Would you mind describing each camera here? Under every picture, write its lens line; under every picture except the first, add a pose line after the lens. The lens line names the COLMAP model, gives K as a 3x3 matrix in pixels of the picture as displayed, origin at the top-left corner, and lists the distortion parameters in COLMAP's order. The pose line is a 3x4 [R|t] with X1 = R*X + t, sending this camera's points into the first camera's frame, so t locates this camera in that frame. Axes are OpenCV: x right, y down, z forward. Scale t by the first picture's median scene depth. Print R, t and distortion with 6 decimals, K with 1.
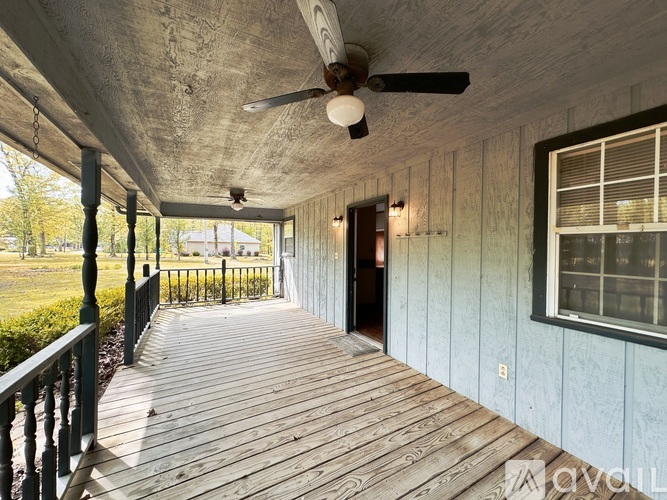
lens RADIAL K [[267.4, 0, 333.5], [0, 267.4, 250.0], [0, 0, 1]] dist [-0.000030, 0.000361]
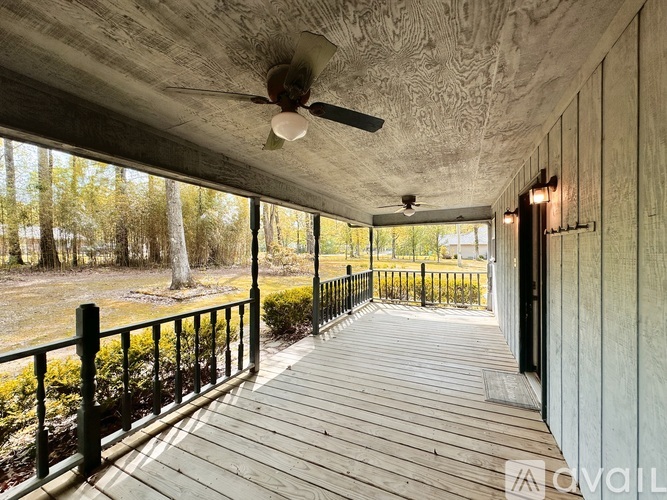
lens RADIAL K [[267.4, 0, 333.5], [0, 267.4, 250.0], [0, 0, 1]] dist [-0.000030, 0.000361]
pose [[0.581457, -0.011476, -0.813496, 0.361702], [0.003159, 0.999925, -0.011849, -0.006883], [0.813571, 0.004320, 0.581449, 0.192247]]
